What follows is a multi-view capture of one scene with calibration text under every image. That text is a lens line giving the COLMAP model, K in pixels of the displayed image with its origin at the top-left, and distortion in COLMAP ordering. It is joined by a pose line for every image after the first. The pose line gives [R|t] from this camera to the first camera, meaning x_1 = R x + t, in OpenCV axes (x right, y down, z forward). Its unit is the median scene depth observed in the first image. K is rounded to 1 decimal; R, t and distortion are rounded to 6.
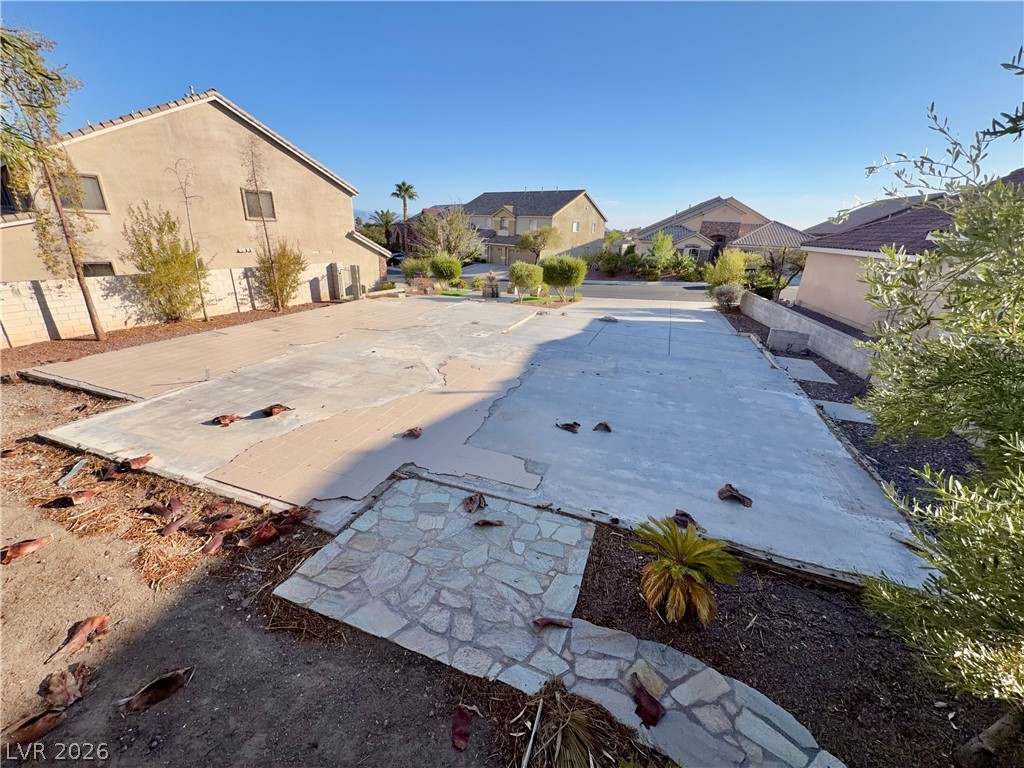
lens RADIAL K [[413.1, 0, 512.0], [0, 413.1, 384.0], [0, 0, 1]] dist [-0.000635, -0.000233]
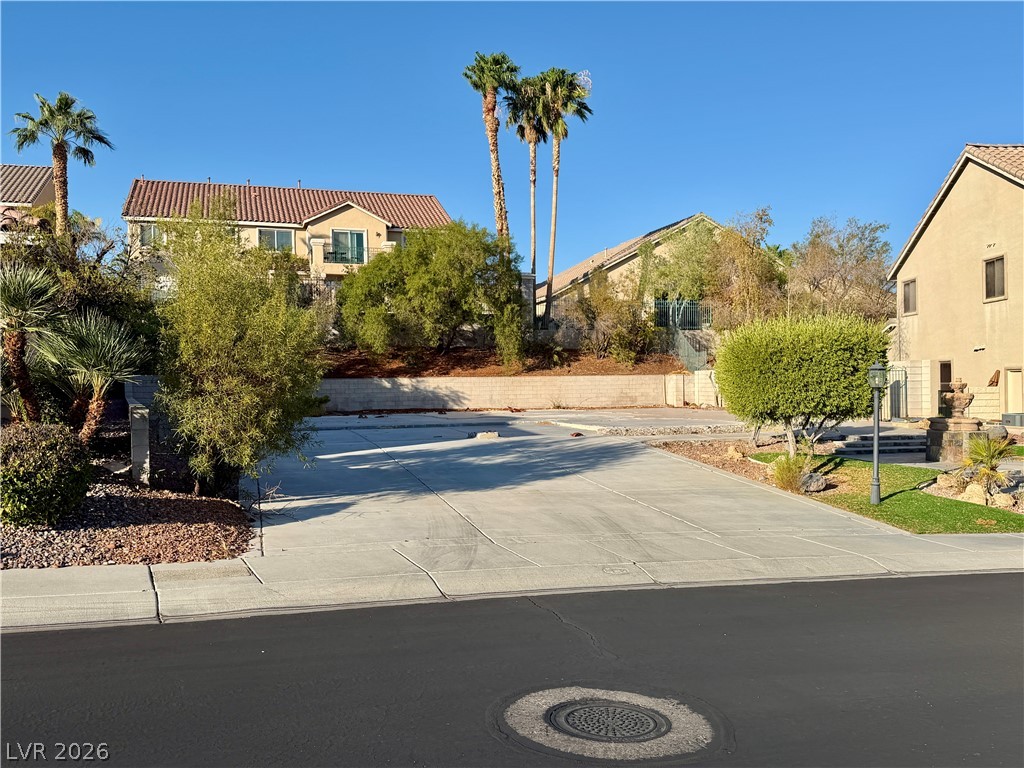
lens RADIAL K [[904.1, 0, 515.8], [0, 904.1, 389.2], [0, 0, 1]] dist [0.157539, -0.304622]
pose [[-0.805441, -0.029824, -0.591925, 2.148441], [-0.227602, 0.937718, 0.262454, -1.262283], [0.547231, 0.346114, -0.762065, 4.584411]]
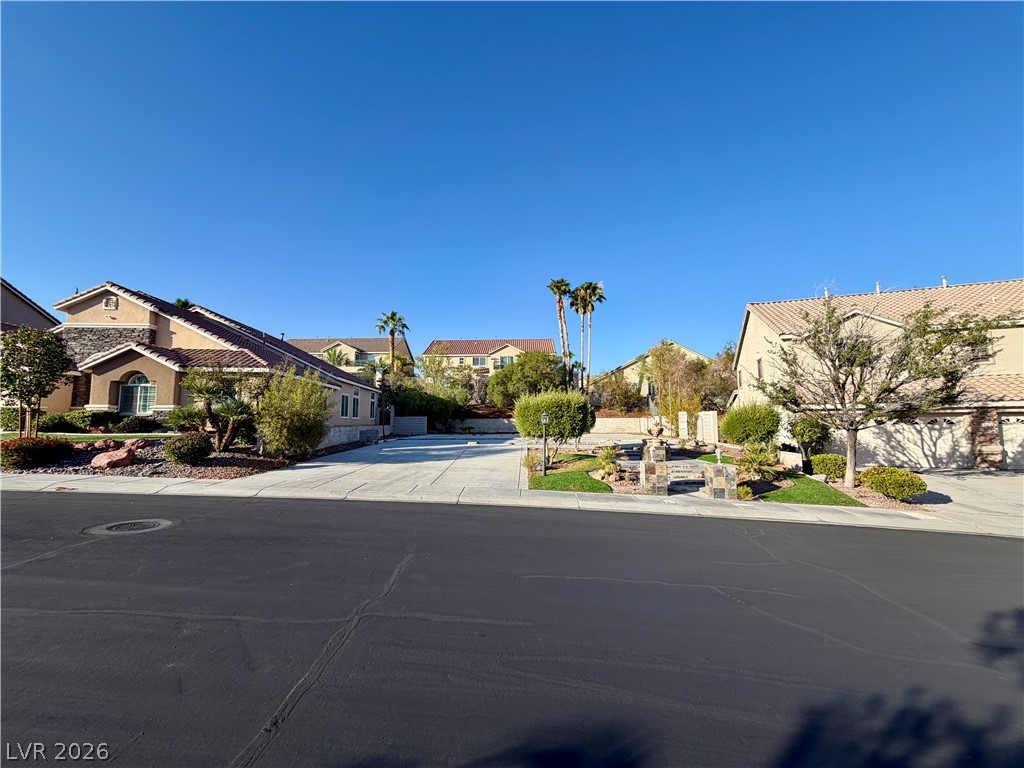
lens RADIAL K [[412.8, 0, 510.9], [0, 412.8, 381.3], [0, 0, 1]] dist [-0.000761, -0.000171]
pose [[-0.953913, -0.069604, -0.291900, 1.219274], [-0.139383, 0.964202, 0.225583, -1.514587], [0.265749, 0.255872, -0.929466, 5.181447]]
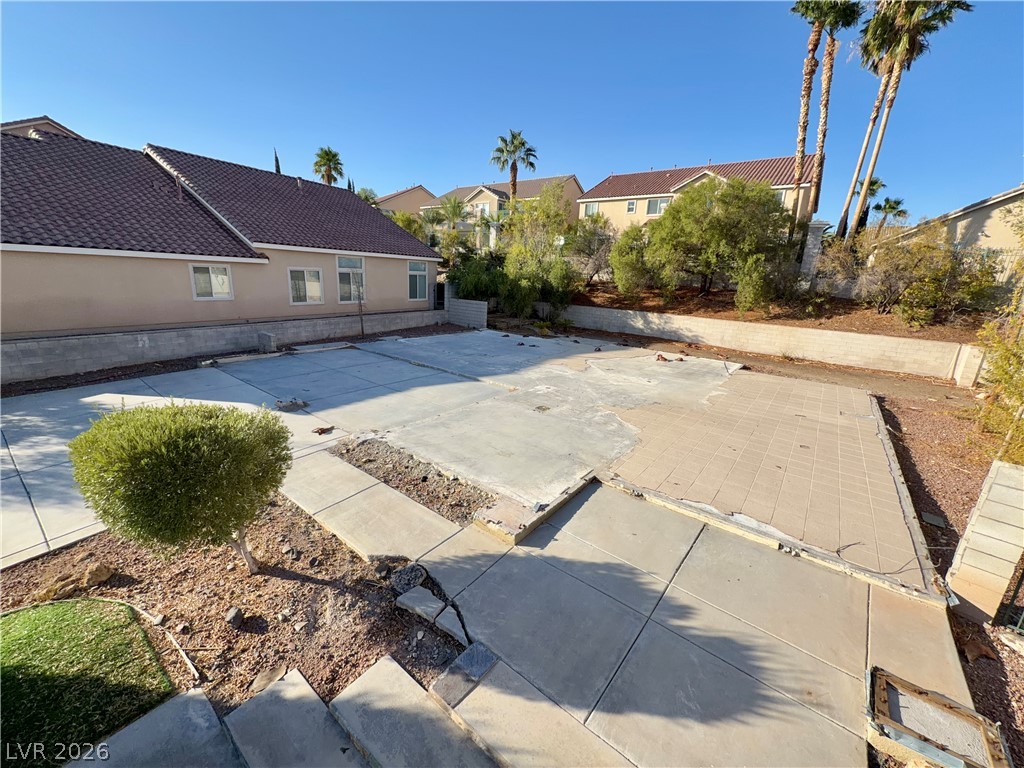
lens RADIAL K [[414.2, 0, 513.7], [0, 414.2, 384.9], [0, 0, 1]] dist [-0.000902, -0.000172]
pose [[-0.941425, -0.173852, 0.288954, -0.498565], [0.026211, 0.816549, 0.576681, -1.191492], [-0.336202, 0.550476, -0.764163, 3.238109]]
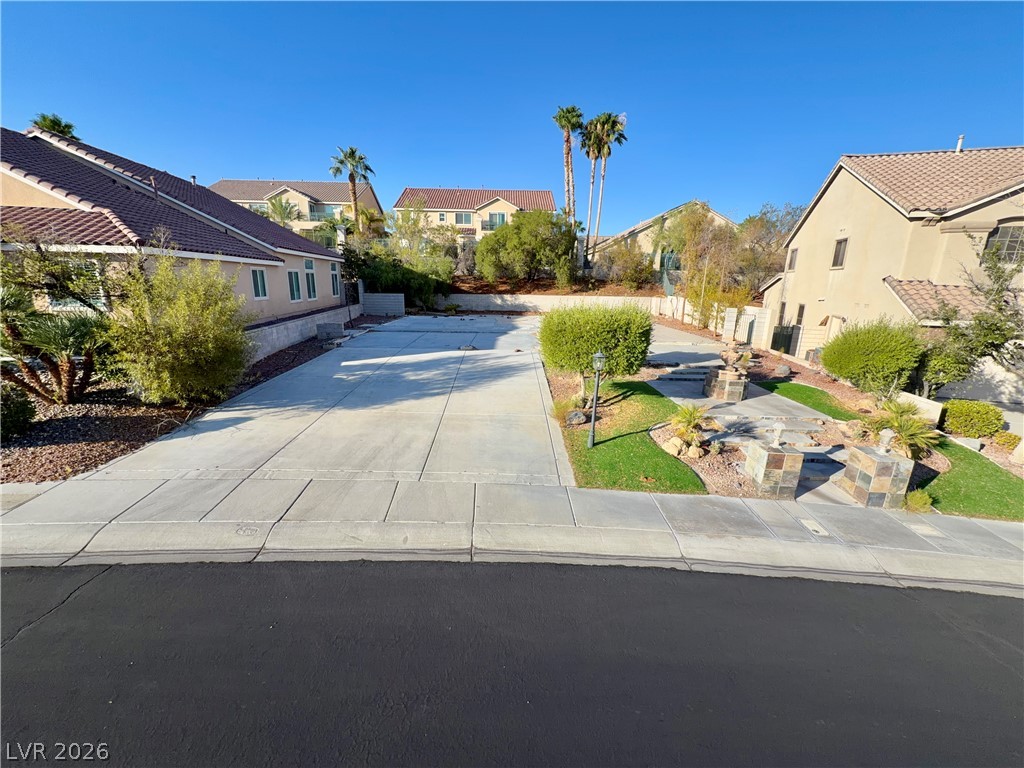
lens RADIAL K [[412.3, 0, 513.6], [0, 412.3, 385.2], [0, 0, 1]] dist [-0.000325, 0.000027]
pose [[-0.935993, 0.026898, -0.350988, 1.148342], [-0.176549, 0.826737, 0.534168, -1.471853], [0.304543, 0.561945, -0.769072, 4.420217]]
